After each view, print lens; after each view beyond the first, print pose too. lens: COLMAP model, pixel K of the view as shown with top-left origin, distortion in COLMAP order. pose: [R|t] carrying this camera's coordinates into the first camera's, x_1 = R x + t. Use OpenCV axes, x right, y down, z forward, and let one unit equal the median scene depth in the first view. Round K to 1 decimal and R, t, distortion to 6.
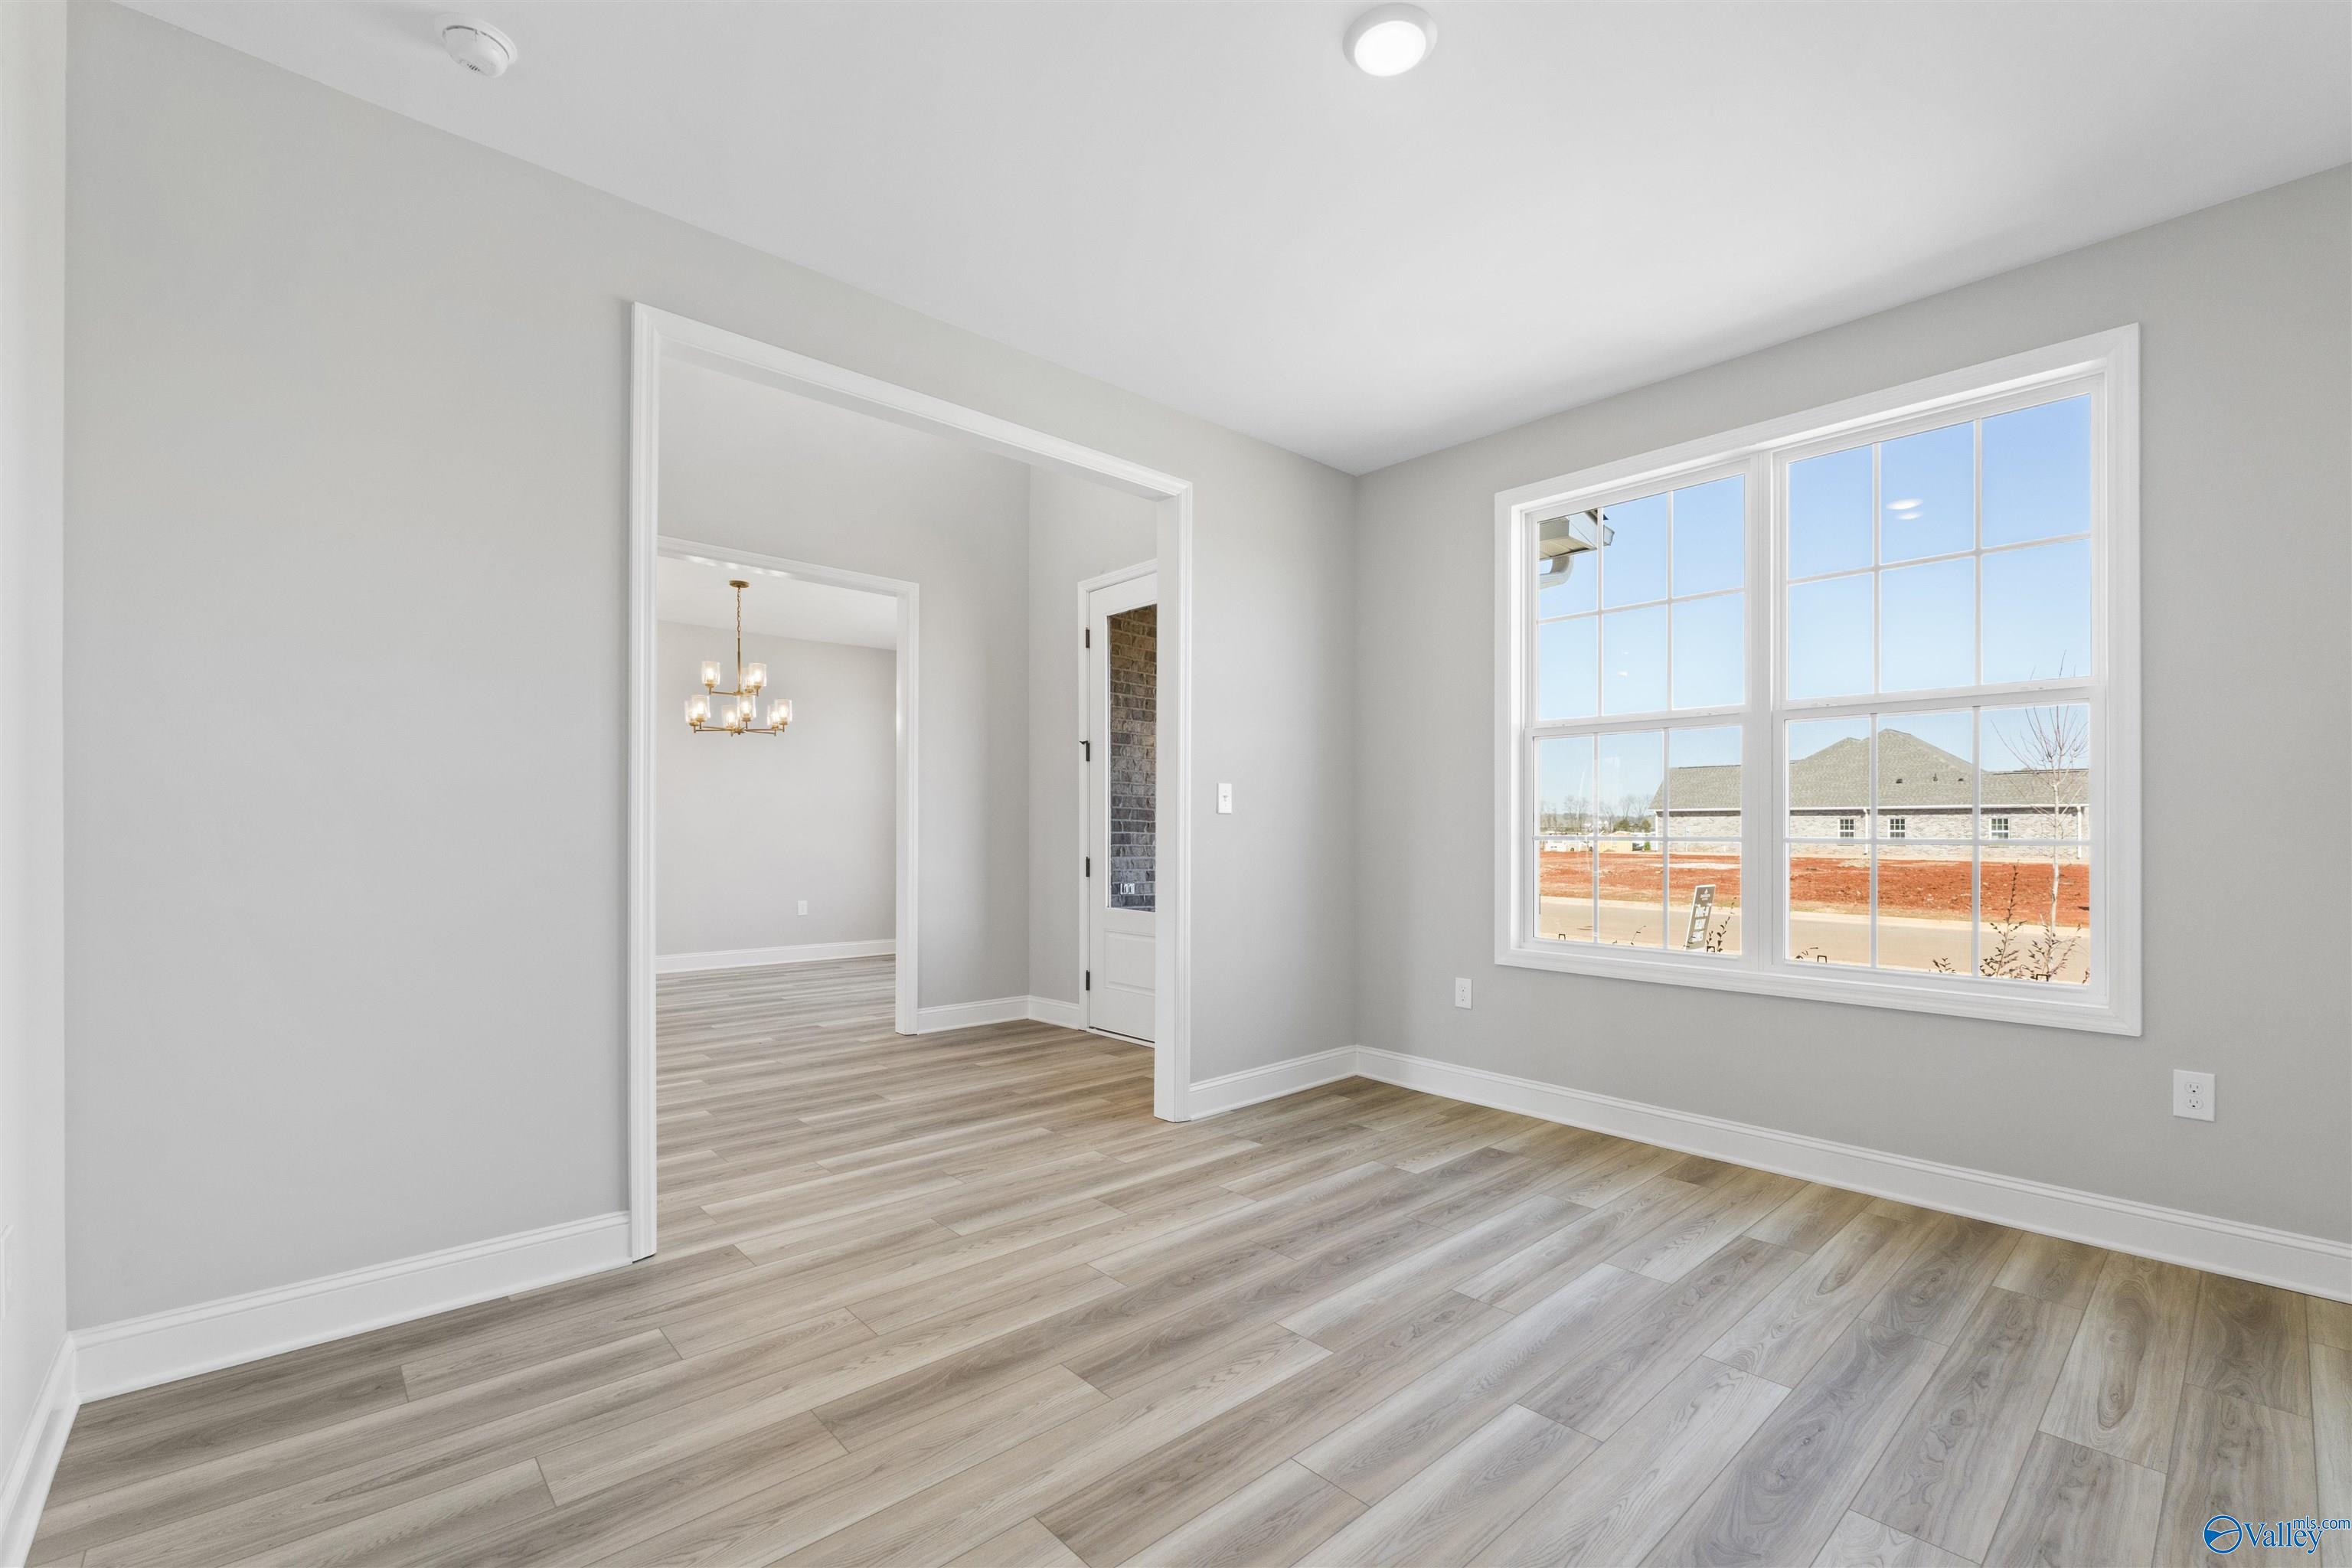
lens RADIAL K [[1005.2, 0, 1174.5], [0, 1005.2, 844.3], [0, 0, 1]] dist [-0.001580, -0.000077]
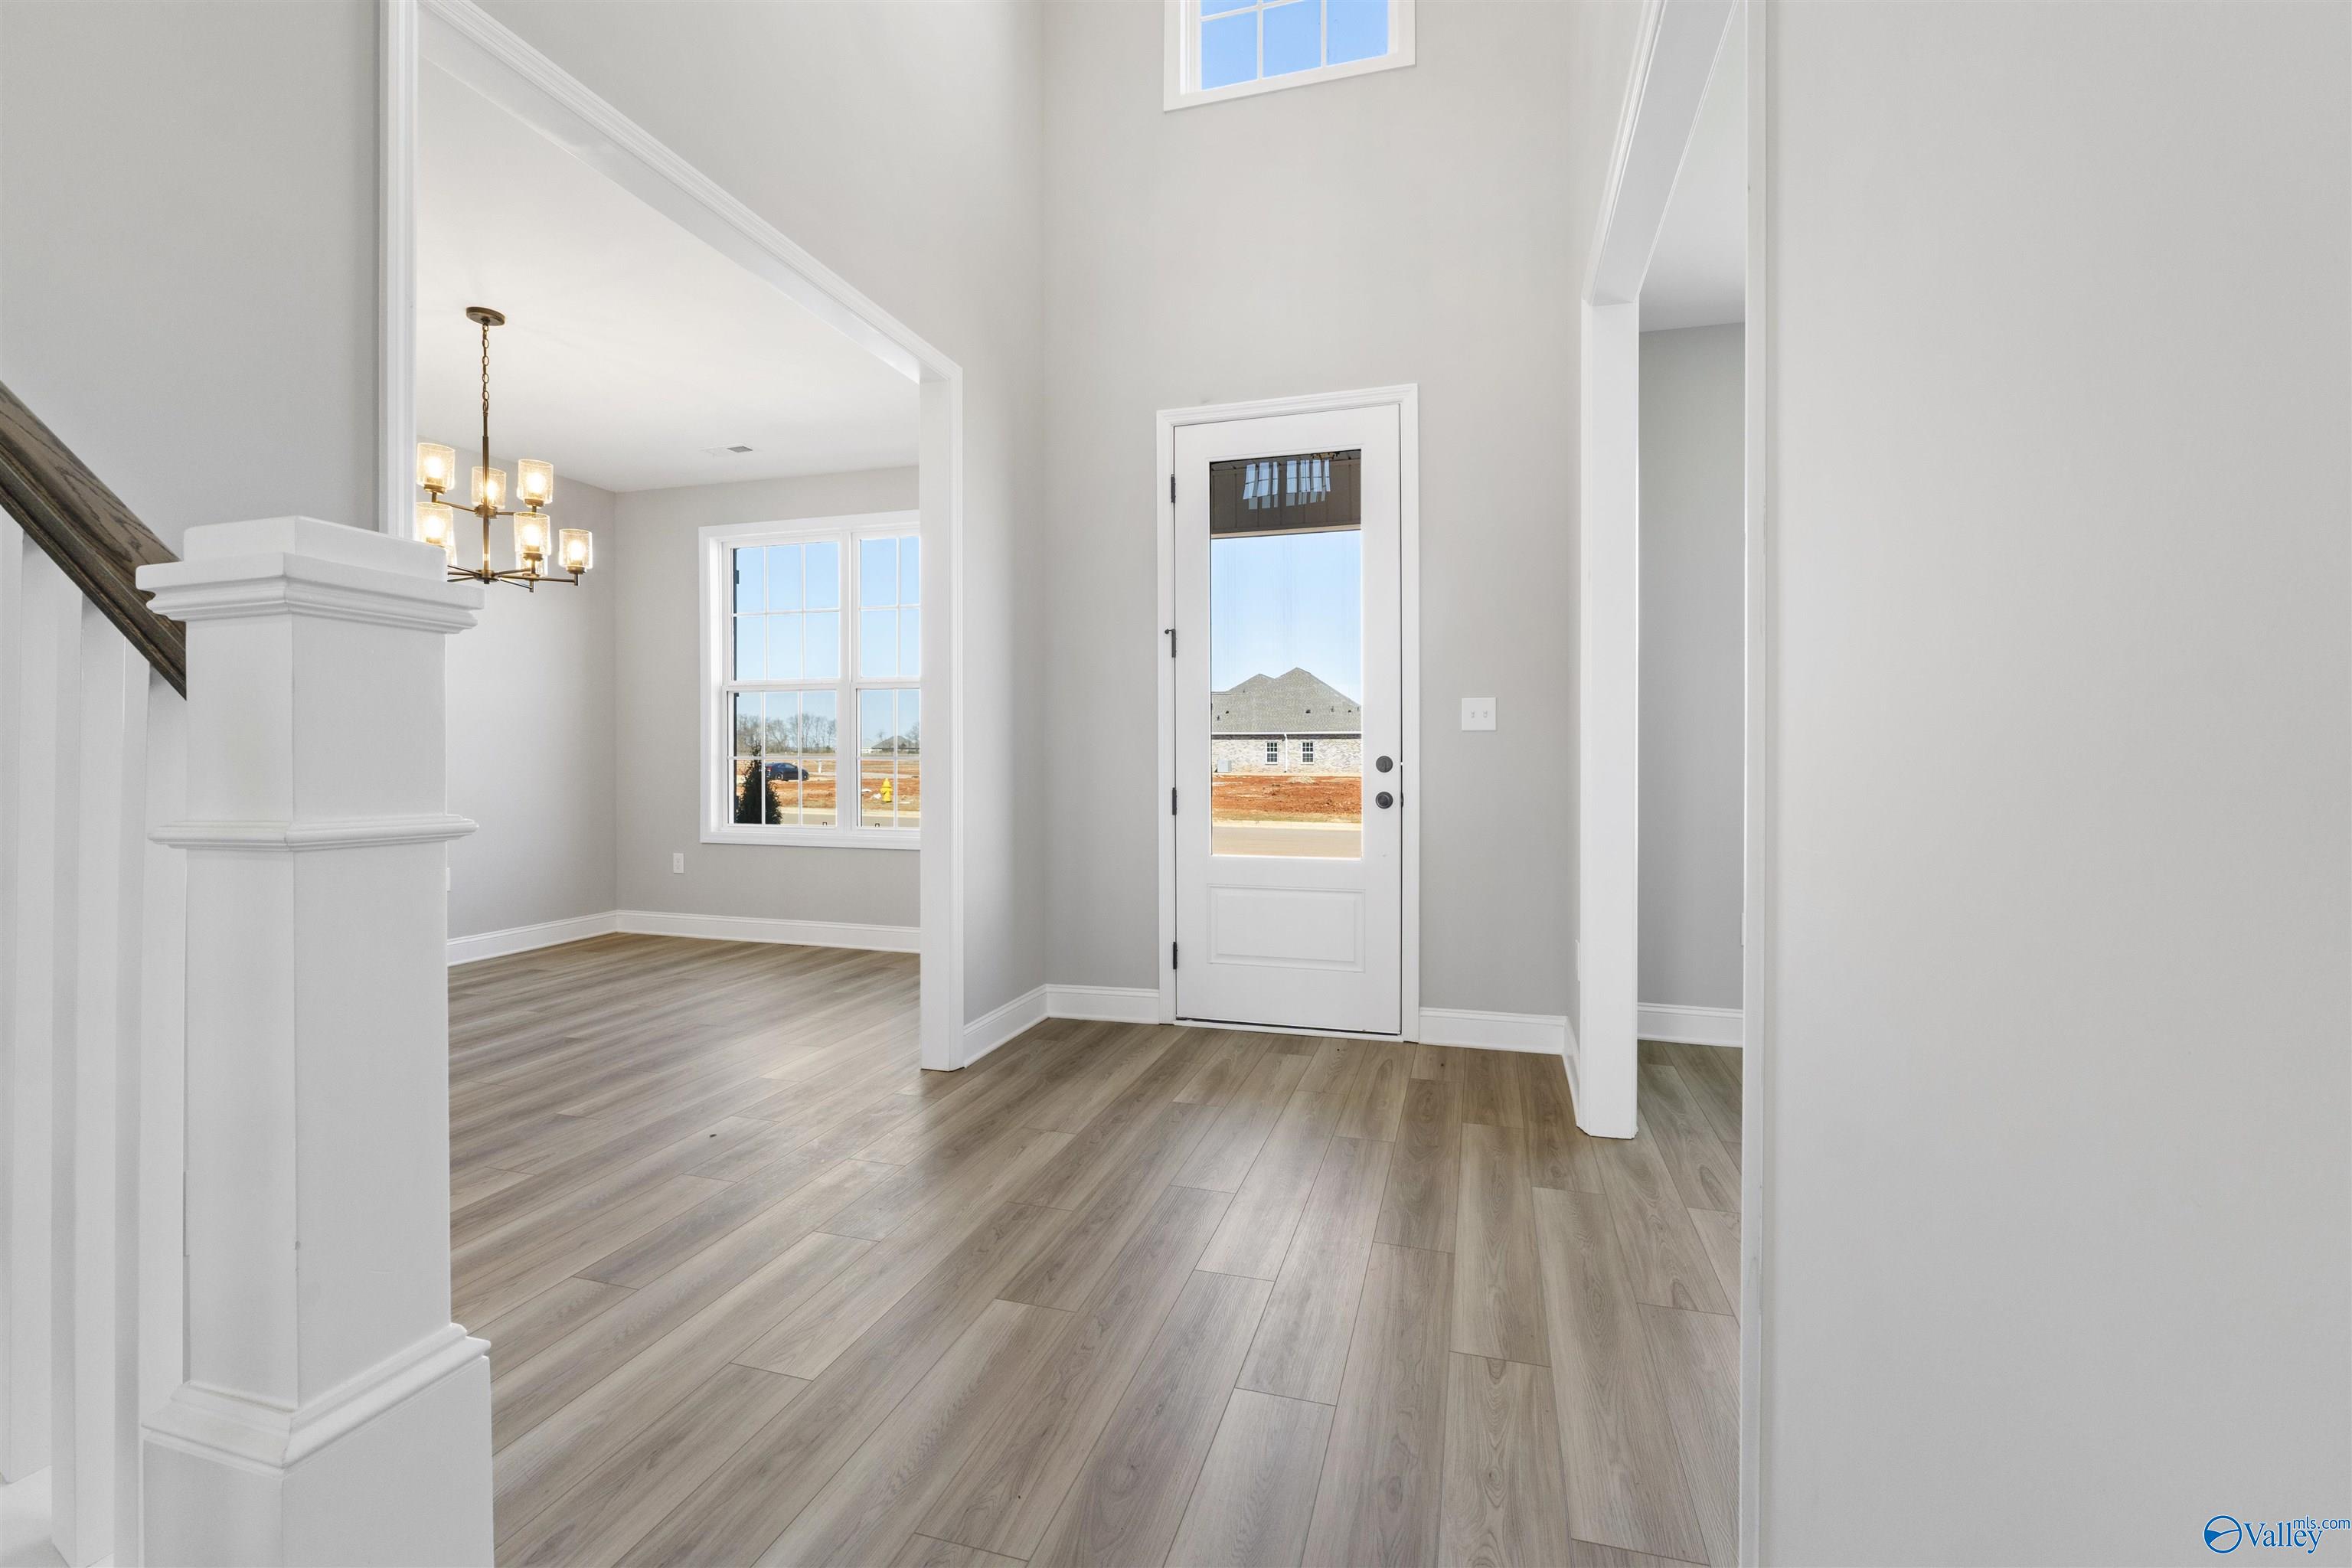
lens RADIAL K [[1005.8, 0, 1190.9], [0, 1005.8, 783.4], [0, 0, 1]] dist [-0.006993, -0.000188]
pose [[0.852003, -0.019206, 0.523185, -0.460793], [0.010801, 0.999759, 0.019112, -0.005037], [-0.523426, -0.010632, 0.852005, 0.367523]]
